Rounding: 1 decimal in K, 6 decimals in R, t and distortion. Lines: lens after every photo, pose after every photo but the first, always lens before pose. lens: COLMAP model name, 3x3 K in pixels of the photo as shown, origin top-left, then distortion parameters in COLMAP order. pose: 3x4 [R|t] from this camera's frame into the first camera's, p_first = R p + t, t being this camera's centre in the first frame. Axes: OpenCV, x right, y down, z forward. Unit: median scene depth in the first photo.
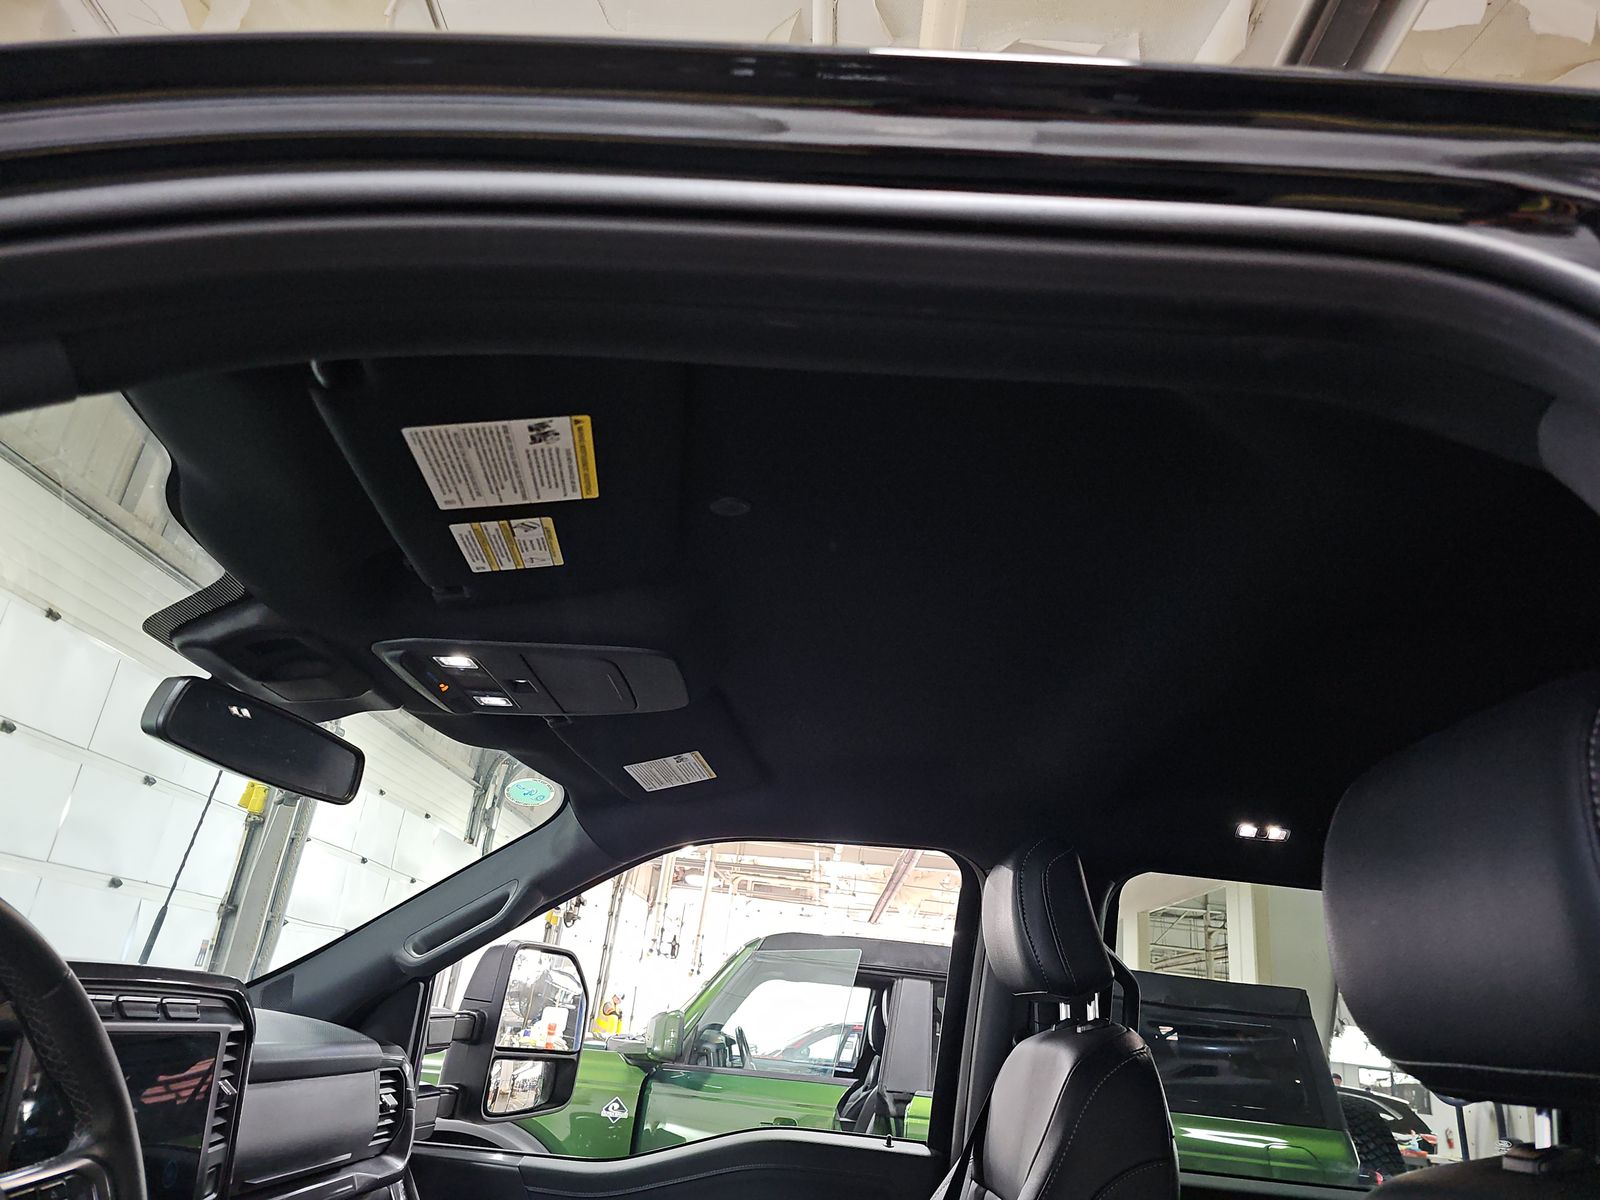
lens RADIAL K [[1082.9, 0, 800.6], [0, 1082.9, 589.2], [0, 0, 1]] dist [0.077338, -0.100618]
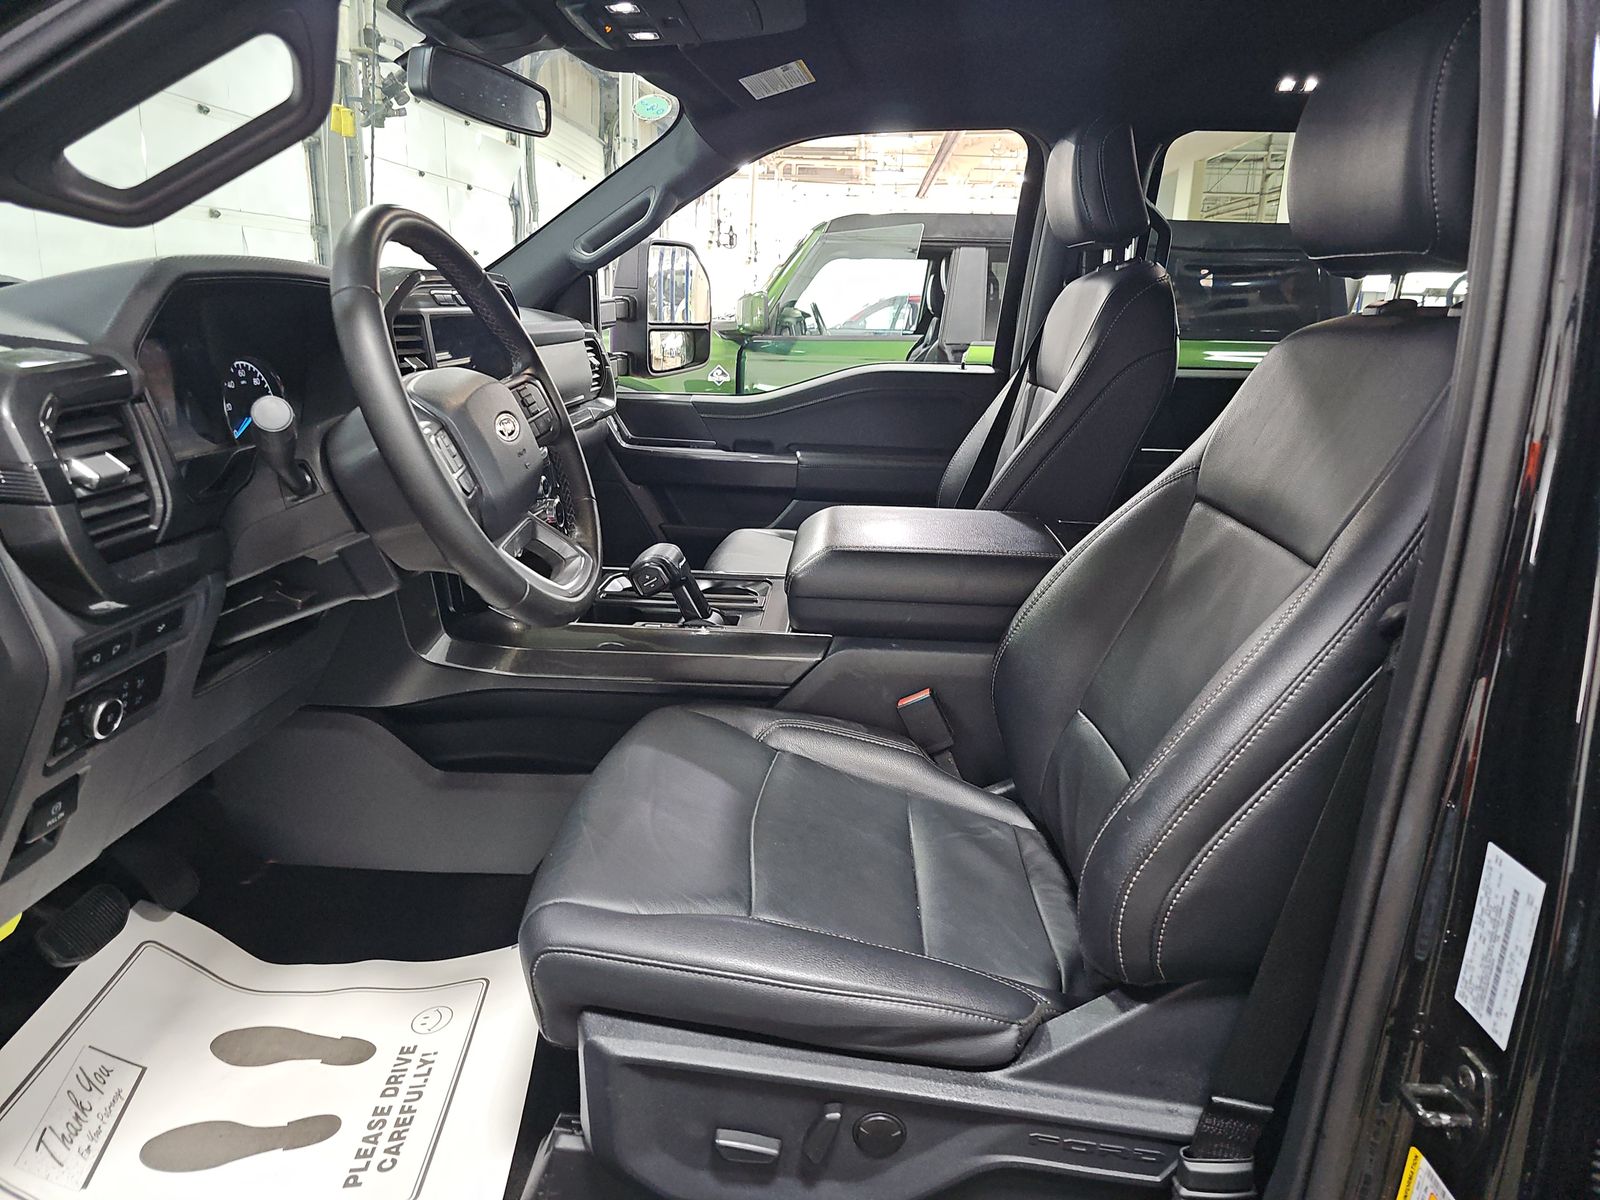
lens RADIAL K [[1082.9, 0, 800.6], [0, 1082.9, 589.2], [0, 0, 1]] dist [0.077338, -0.100618]
pose [[0.996239, -0.060247, -0.062267, -0.036919], [0.085437, 0.802539, 0.590450, -0.053670], [0.014399, -0.593549, 0.804669, -0.163513]]
